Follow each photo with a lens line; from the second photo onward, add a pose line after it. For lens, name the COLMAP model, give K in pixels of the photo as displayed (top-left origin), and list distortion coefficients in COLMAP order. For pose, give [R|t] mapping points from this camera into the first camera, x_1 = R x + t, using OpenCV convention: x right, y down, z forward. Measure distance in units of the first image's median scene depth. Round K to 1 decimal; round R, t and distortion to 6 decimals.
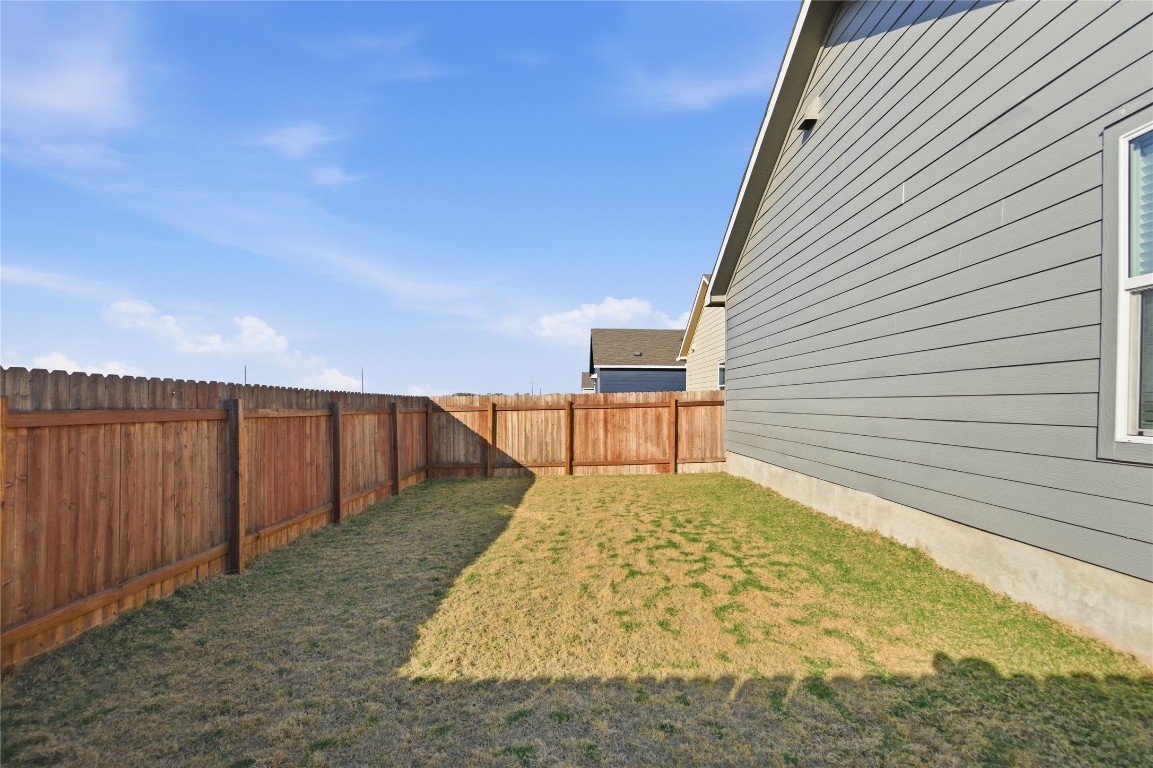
lens RADIAL K [[578.6, 0, 572.6], [0, 578.6, 403.6], [0, 0, 1]] dist [0.003096, -0.000745]
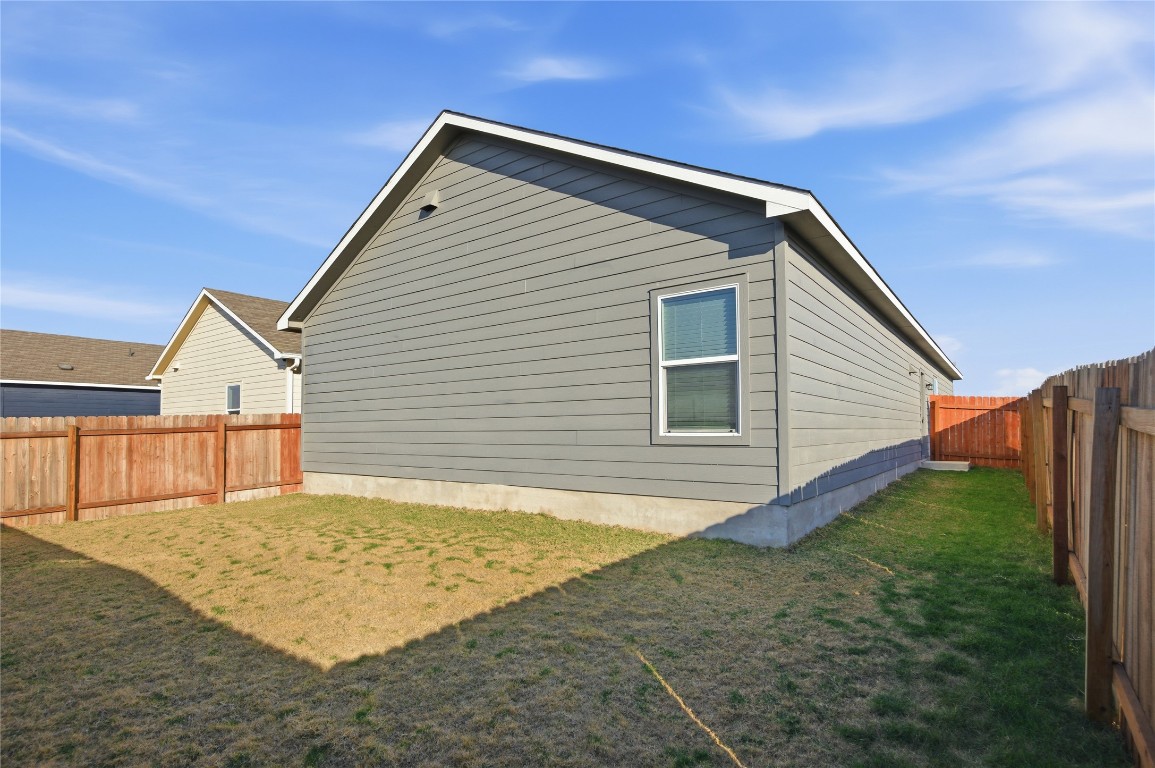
lens RADIAL K [[579.6, 0, 573.6], [0, 579.6, 403.6], [0, 0, 1]] dist [0.003096, -0.000745]
pose [[0.595736, 0.024493, 0.802807, -0.282483], [0.013757, 0.999077, -0.040689, 0.008041], [-0.803062, 0.035284, 0.594850, -0.008409]]
